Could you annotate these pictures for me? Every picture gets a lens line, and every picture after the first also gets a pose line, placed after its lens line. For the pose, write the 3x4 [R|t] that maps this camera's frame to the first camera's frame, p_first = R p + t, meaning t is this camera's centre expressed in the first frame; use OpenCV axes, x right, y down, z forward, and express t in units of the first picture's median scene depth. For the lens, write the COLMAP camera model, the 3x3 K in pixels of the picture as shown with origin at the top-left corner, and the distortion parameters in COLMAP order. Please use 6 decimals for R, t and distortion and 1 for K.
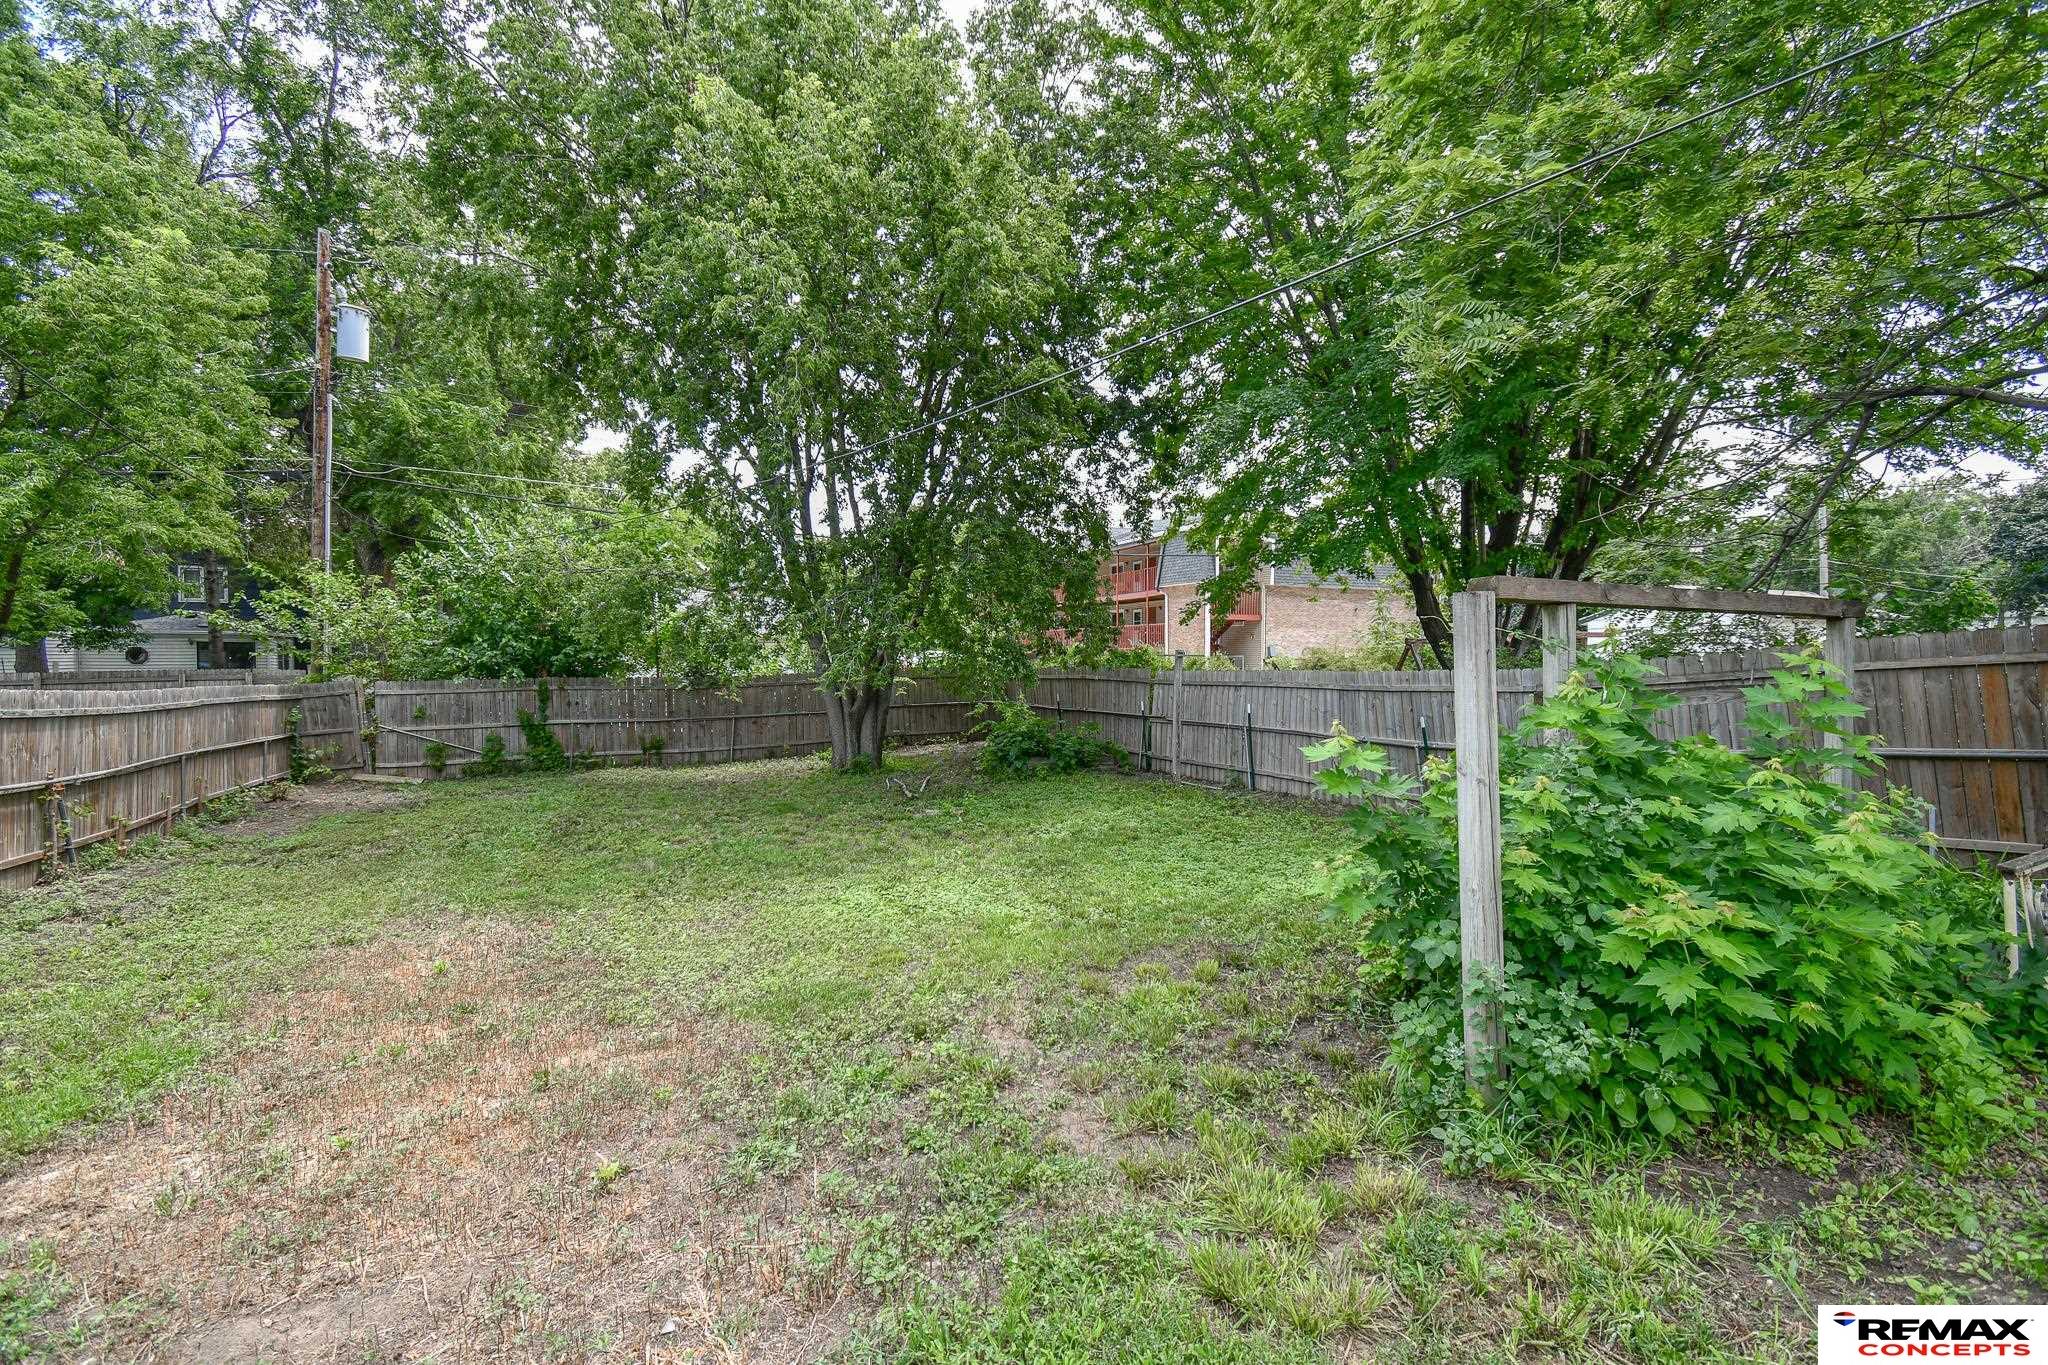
lens RADIAL K [[891.4, 0, 1024.0], [0, 891.4, 682.5], [0, 0, 1]] dist [0.057222, -0.032508]
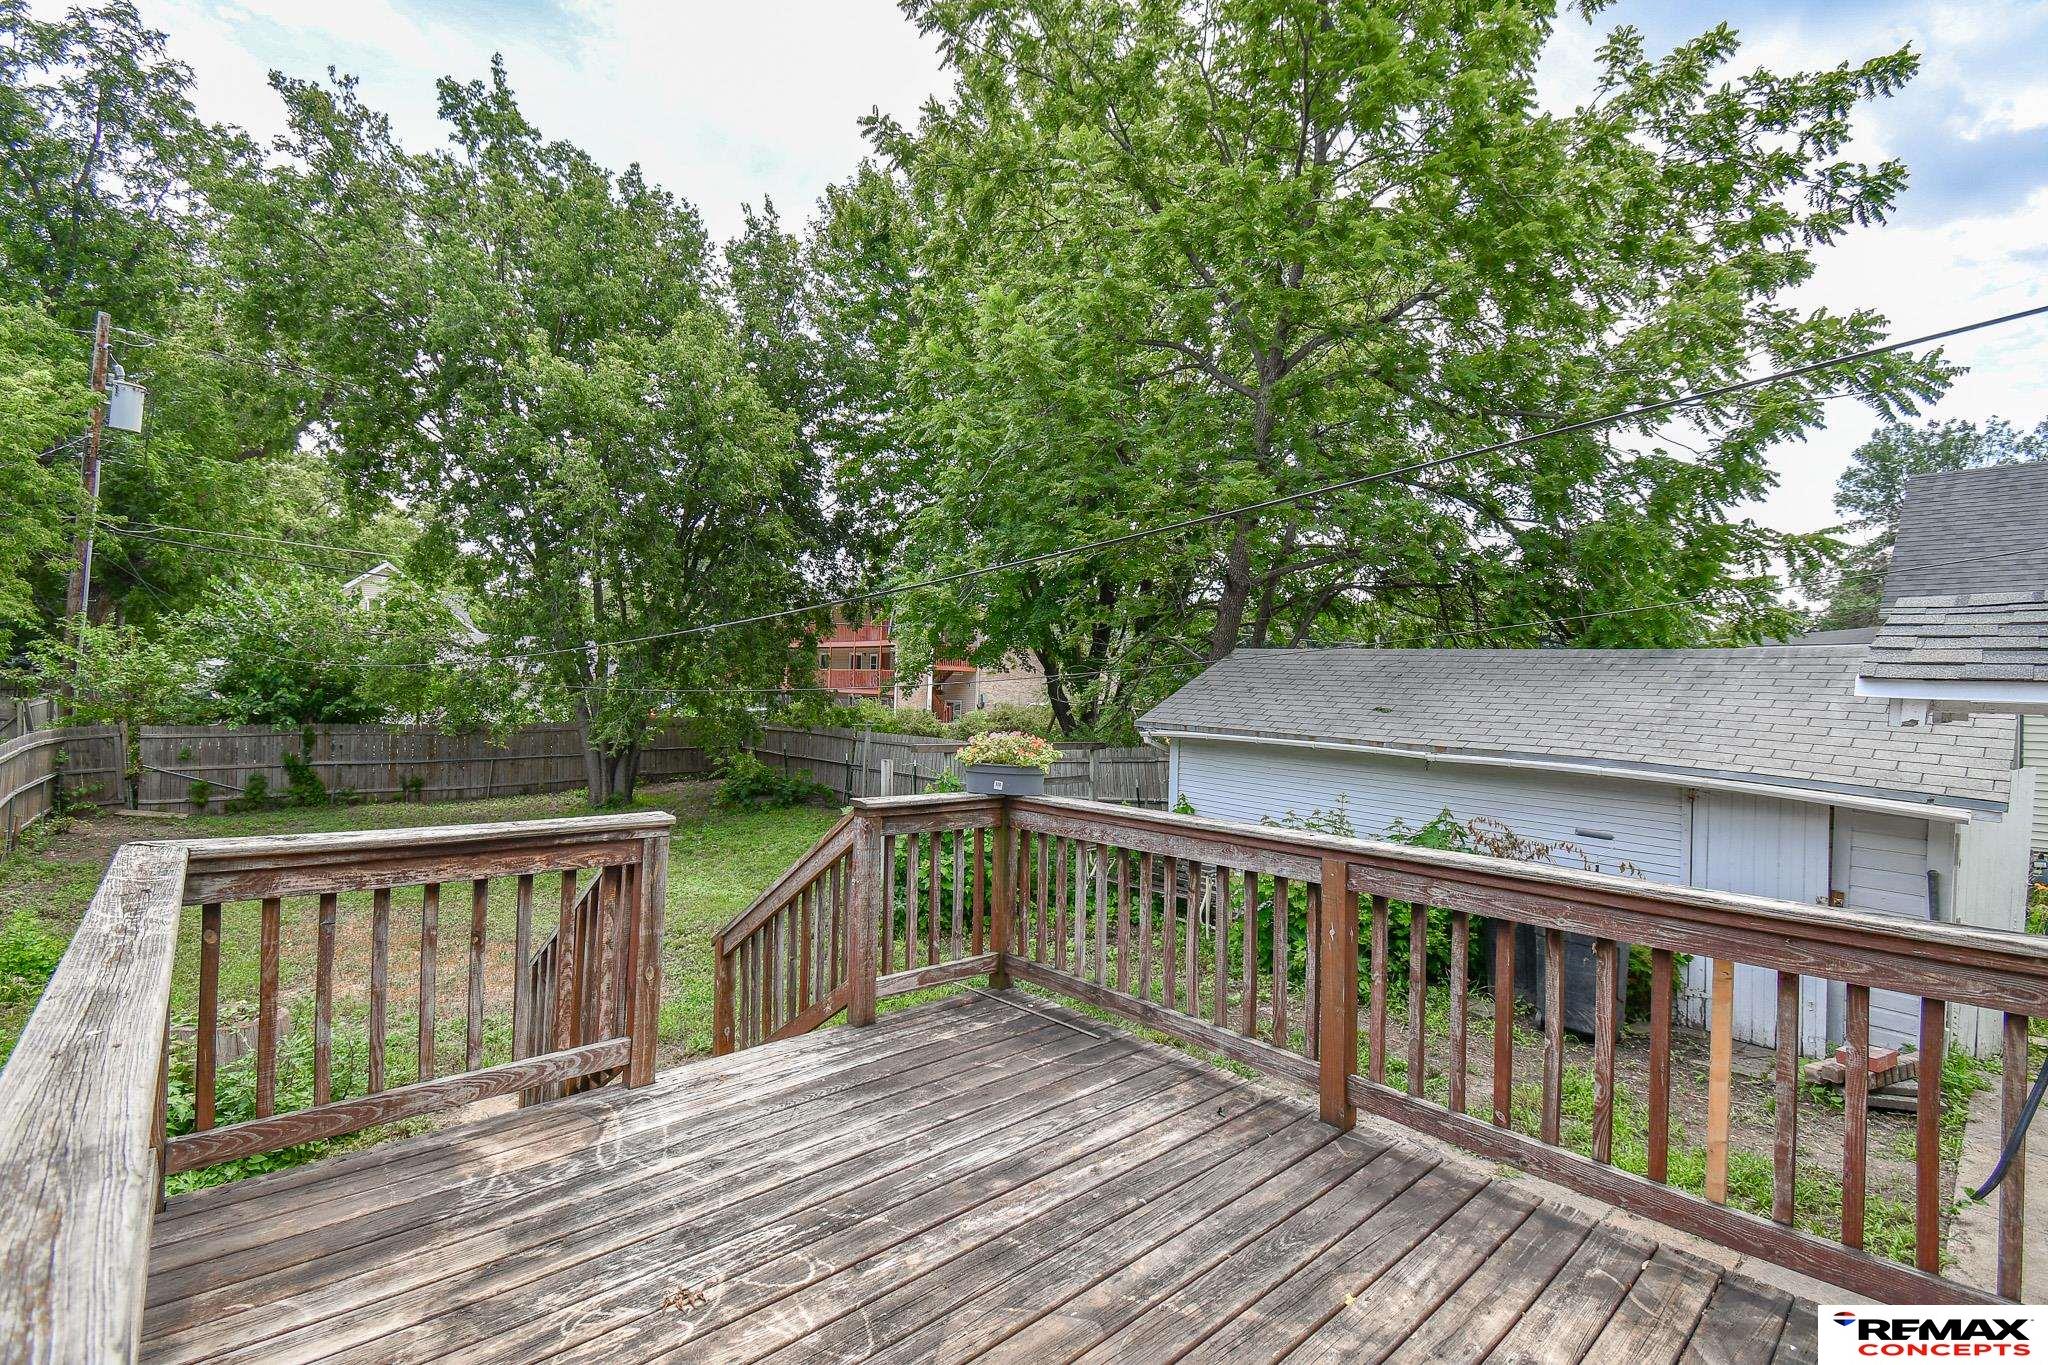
lens RADIAL K [[891.4, 0, 1024.0], [0, 891.4, 682.5], [0, 0, 1]] dist [0.057222, -0.032508]
pose [[0.962252, 0.036079, 0.269759, 0.021775], [-0.029005, 0.999124, -0.030166, -0.052407], [-0.270611, 0.021203, 0.962455, -0.370025]]
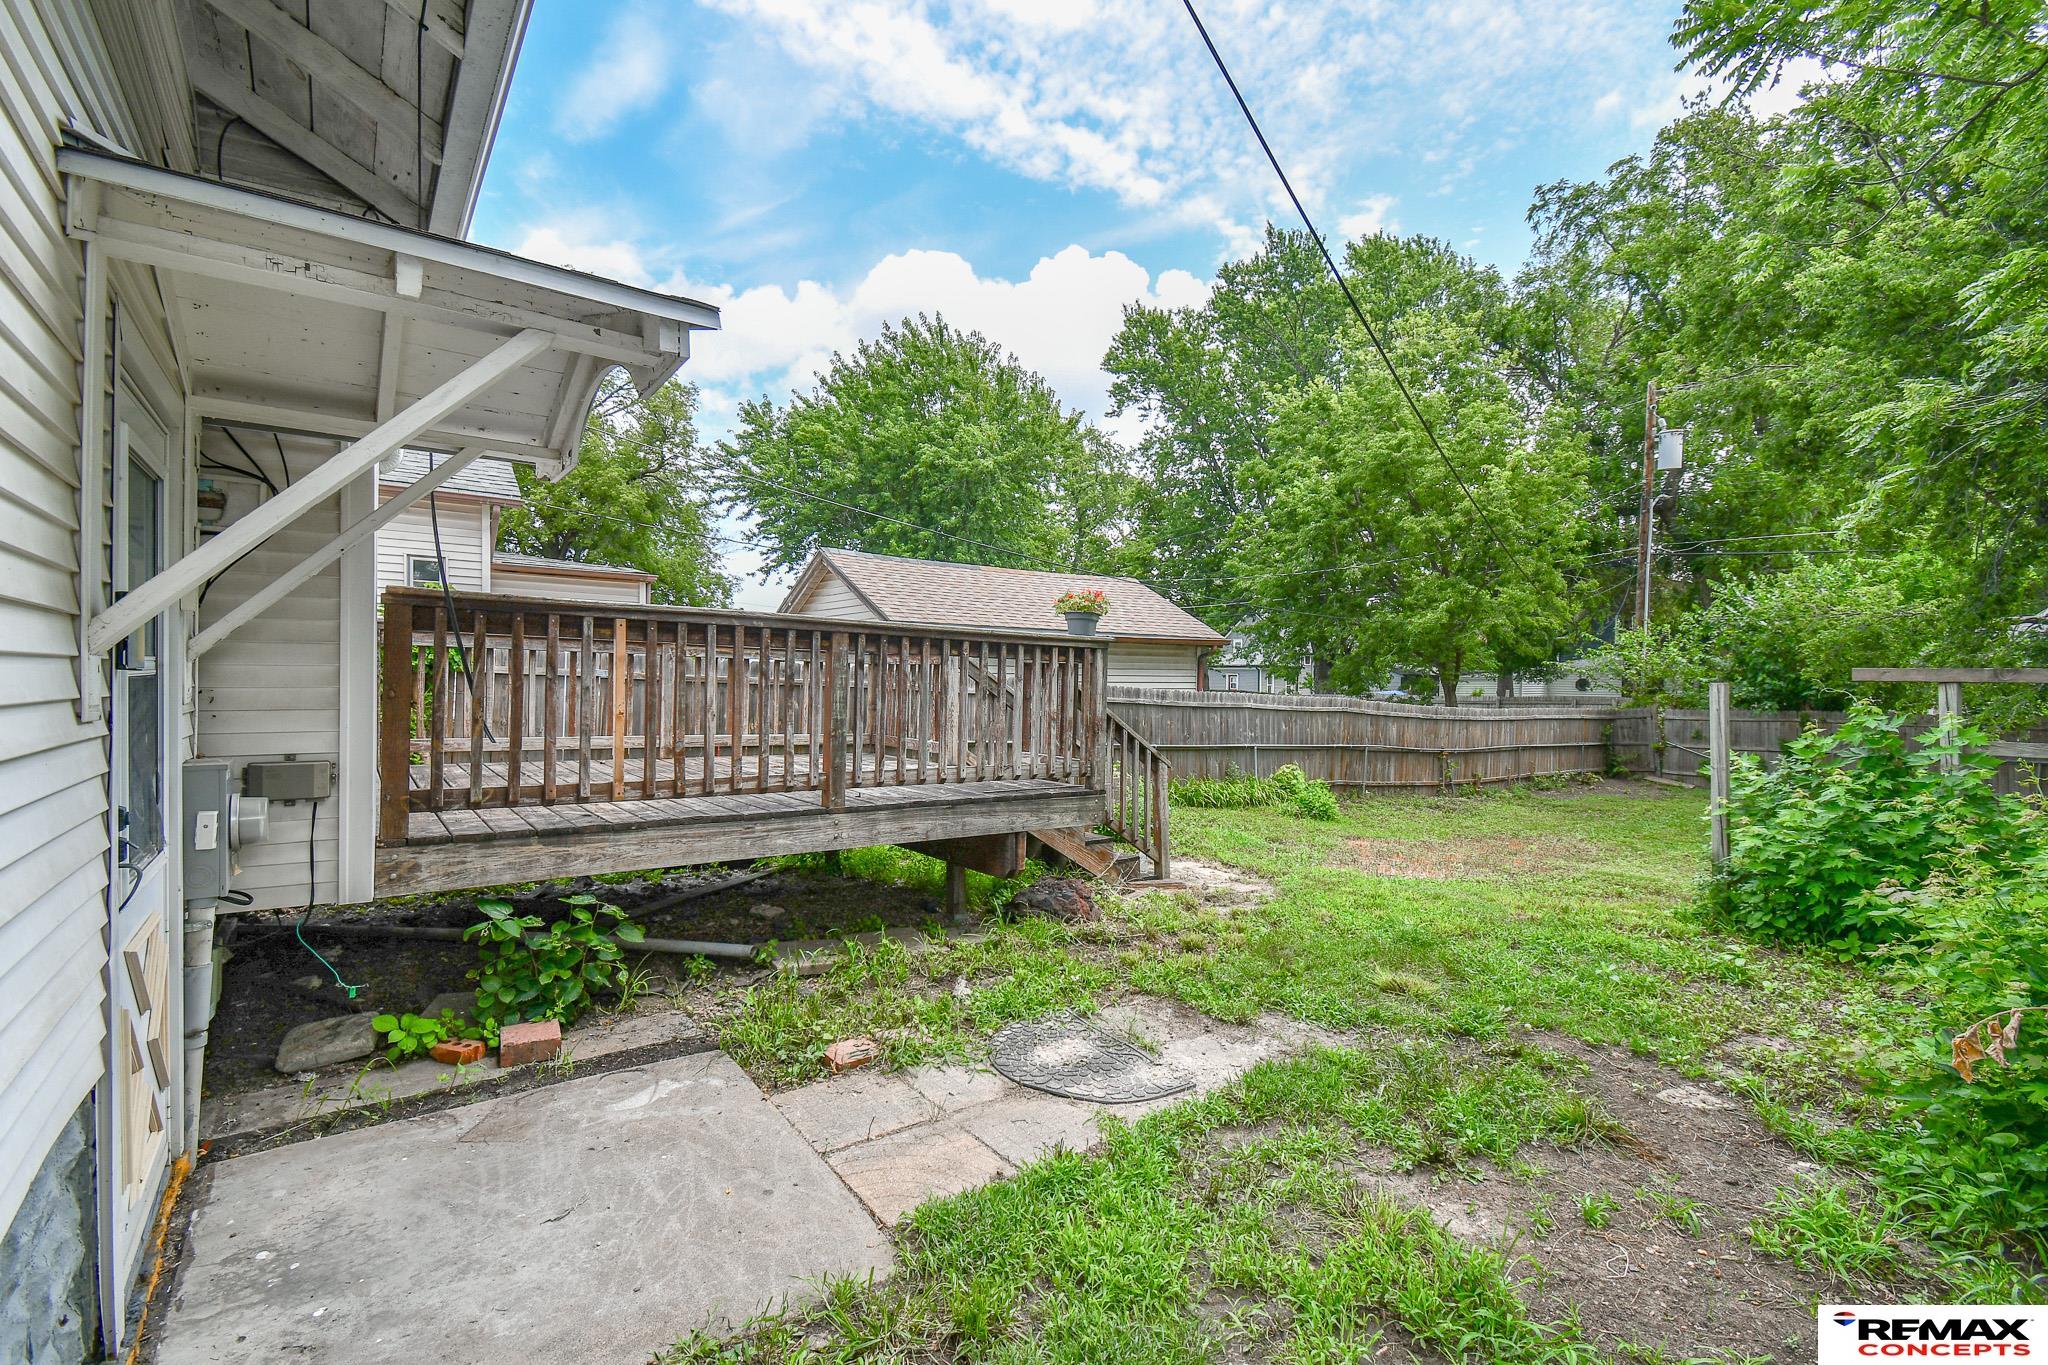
lens RADIAL K [[891.4, 0, 1024.0], [0, 891.4, 682.5], [0, 0, 1]] dist [0.057222, -0.032508]
pose [[0.196015, 0.006999, -0.980576, 0.423778], [-0.036151, 0.999346, -0.000093, -0.005726], [0.979934, 0.035467, 0.196140, -0.195137]]
